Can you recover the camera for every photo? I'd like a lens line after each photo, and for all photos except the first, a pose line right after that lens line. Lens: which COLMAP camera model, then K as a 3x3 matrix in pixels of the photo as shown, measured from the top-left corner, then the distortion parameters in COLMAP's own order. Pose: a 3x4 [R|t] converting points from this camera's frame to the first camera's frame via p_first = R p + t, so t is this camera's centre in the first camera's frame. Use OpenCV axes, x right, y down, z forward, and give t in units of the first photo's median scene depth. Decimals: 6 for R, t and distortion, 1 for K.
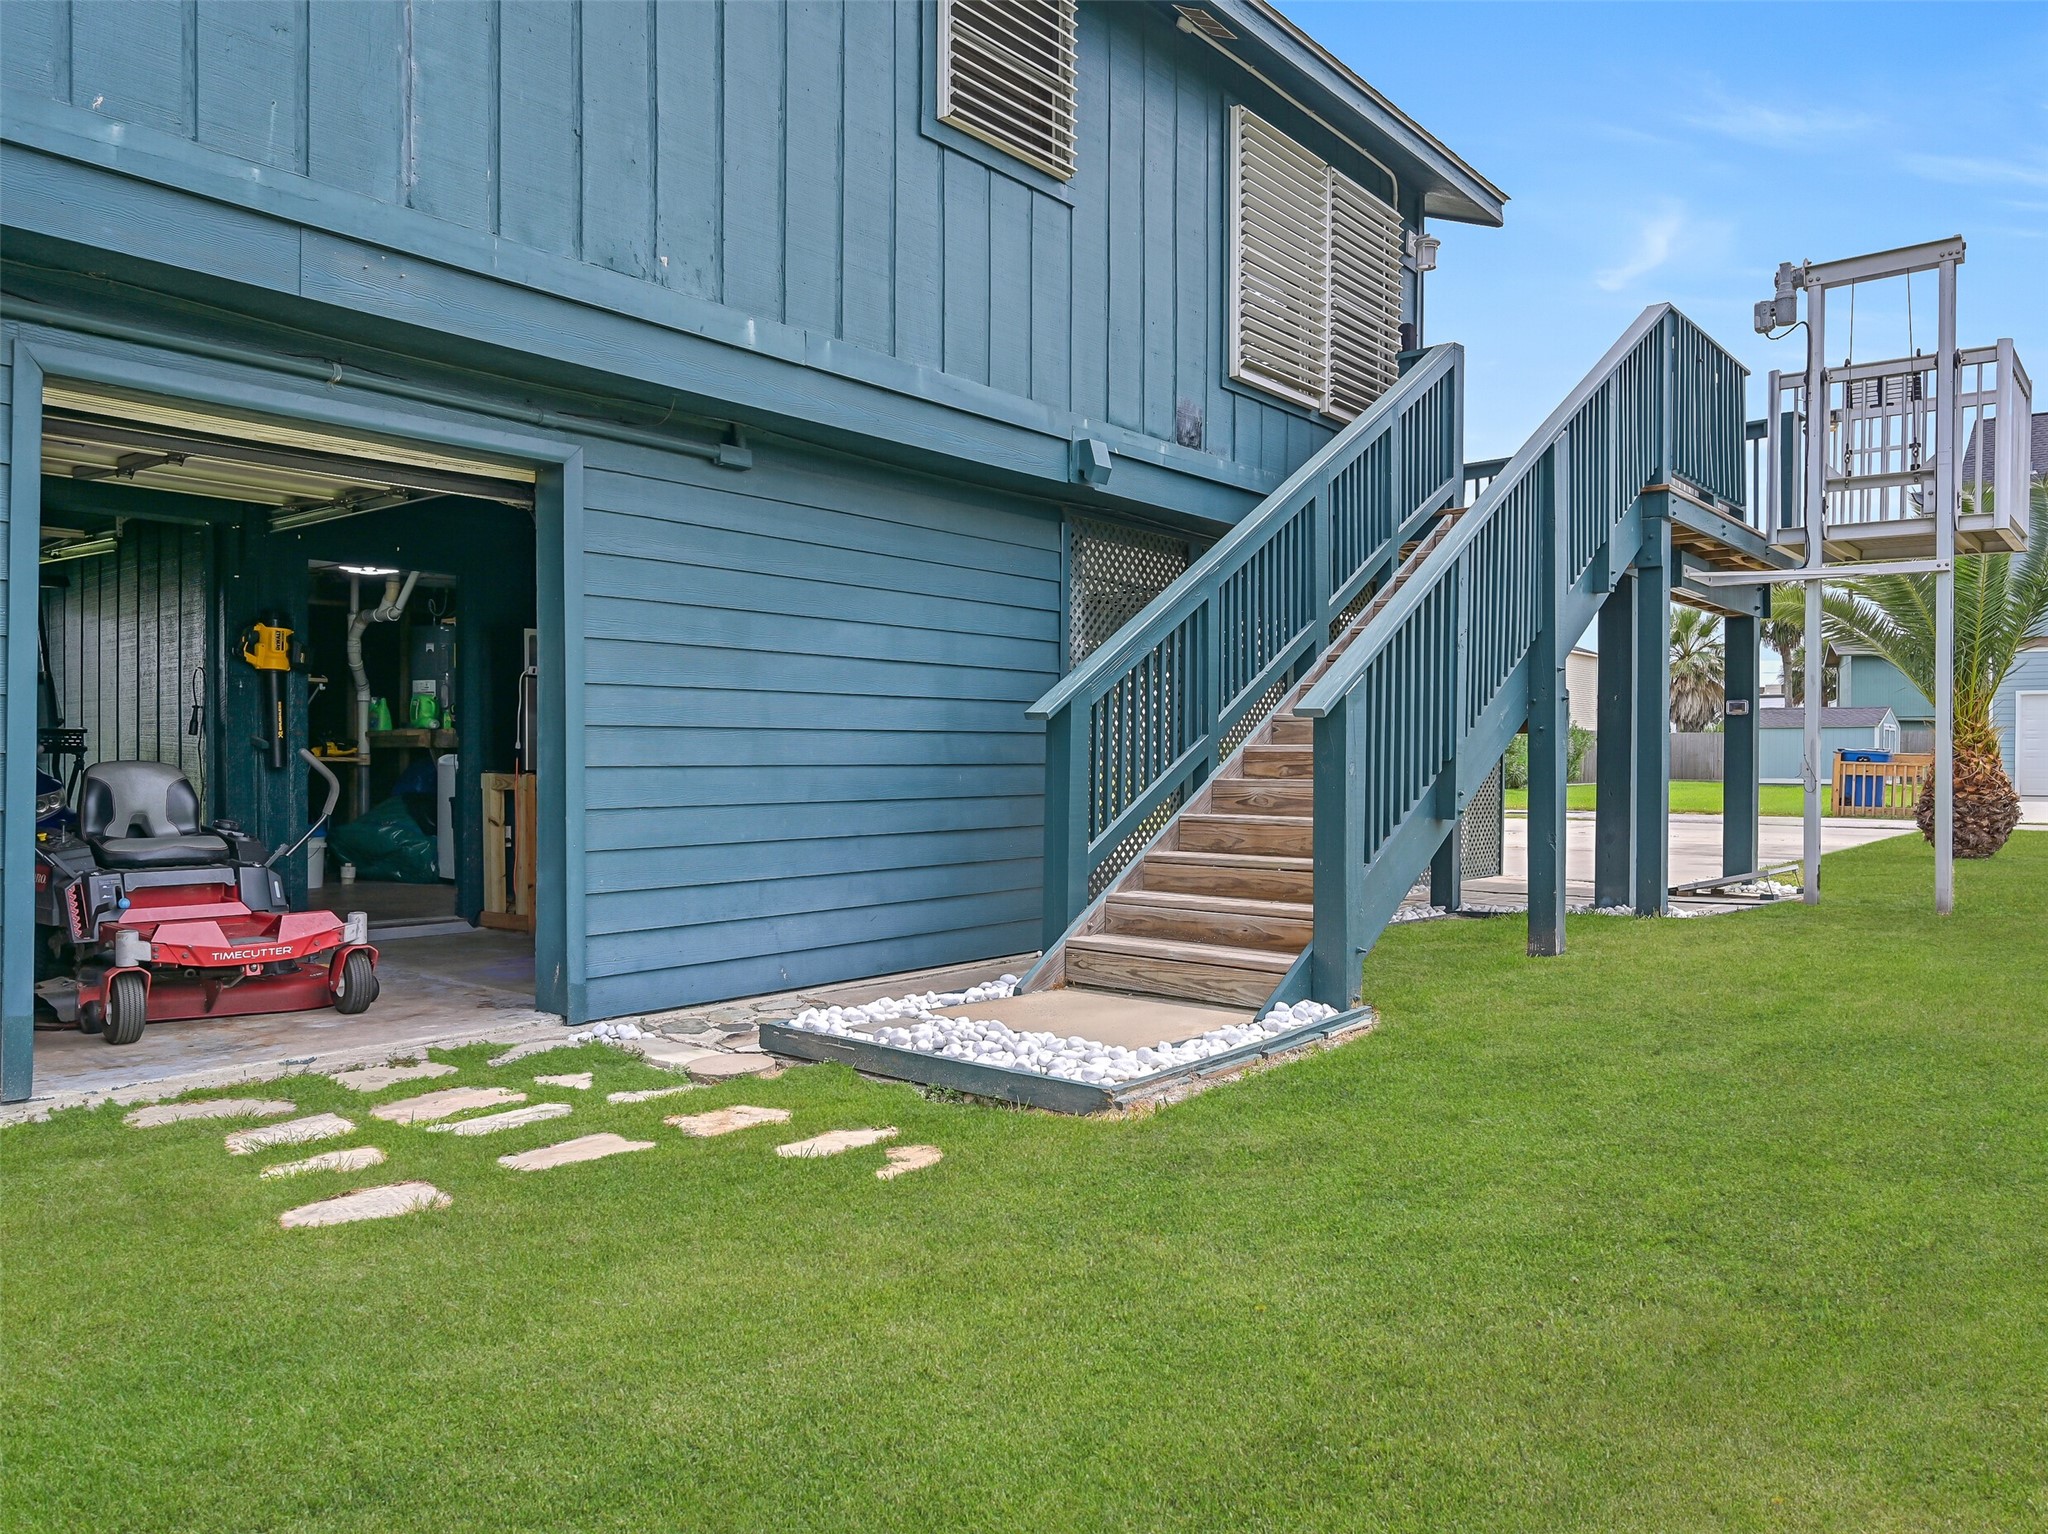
lens RADIAL K [[1413.3, 0, 1024.7], [0, 1413.3, 762.8], [0, 0, 1]] dist [0.003848, 0.000503]
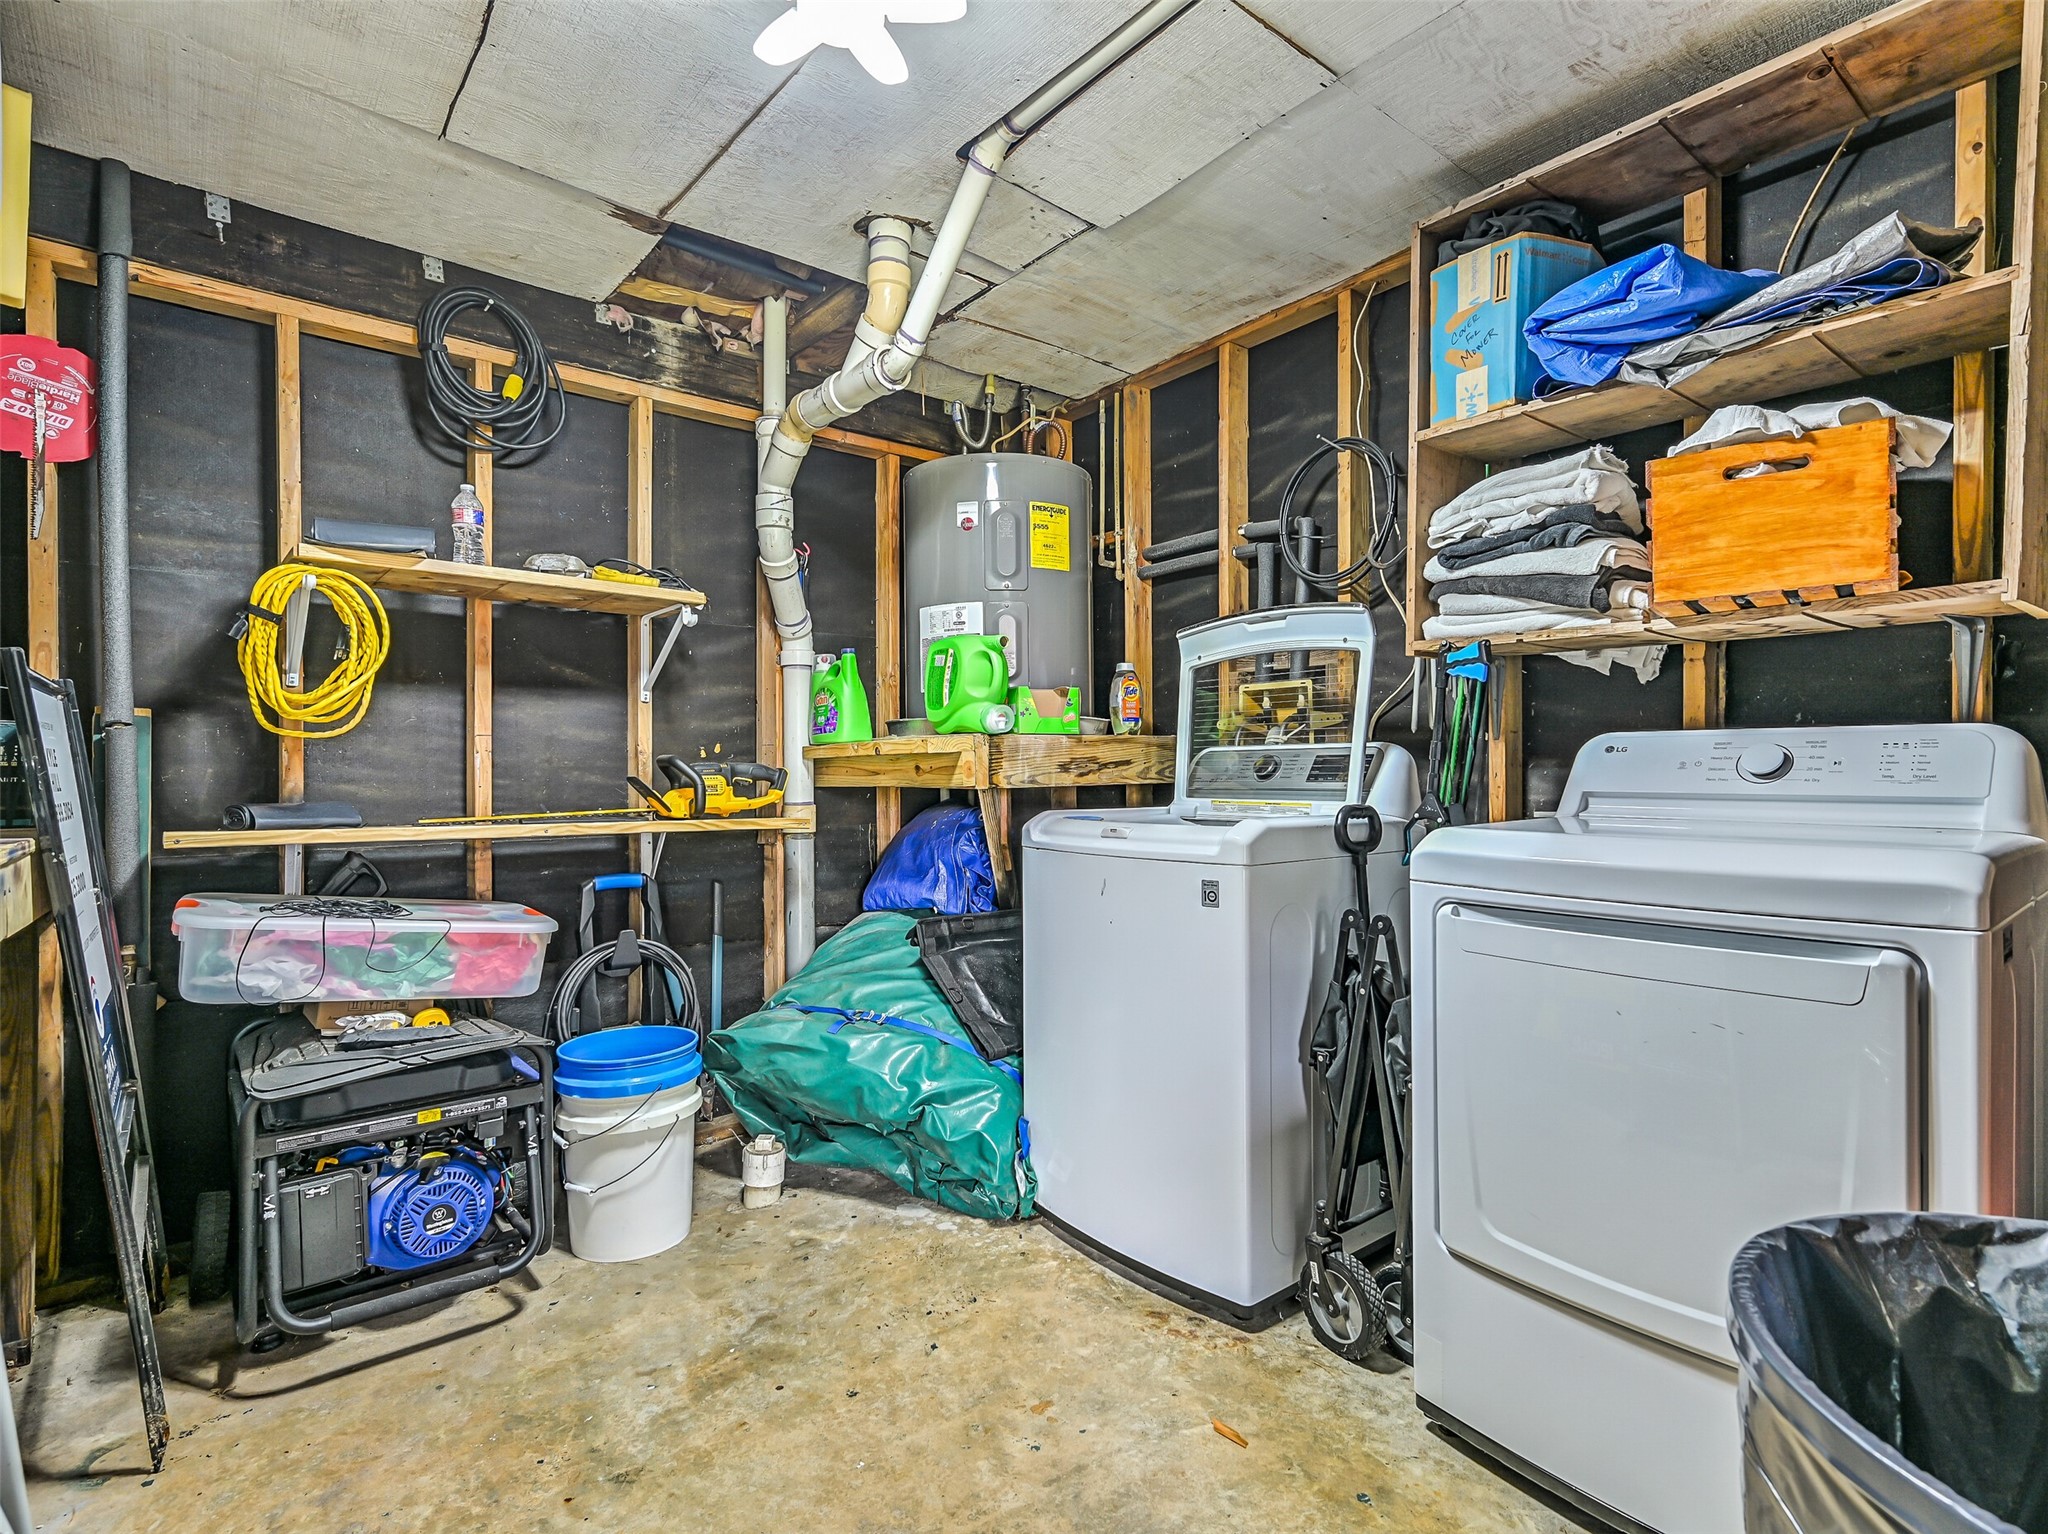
lens RADIAL K [[1016.9, 0, 1023.4], [0, 1016.9, 774.2], [0, 0, 1]] dist [-0.001782, -0.000040]
pose [[0.982907, -0.006463, -0.183990, -0.362734], [0.006020, 0.999977, -0.002966, -0.013535], [0.184005, 0.001807, 0.982924, 0.753646]]
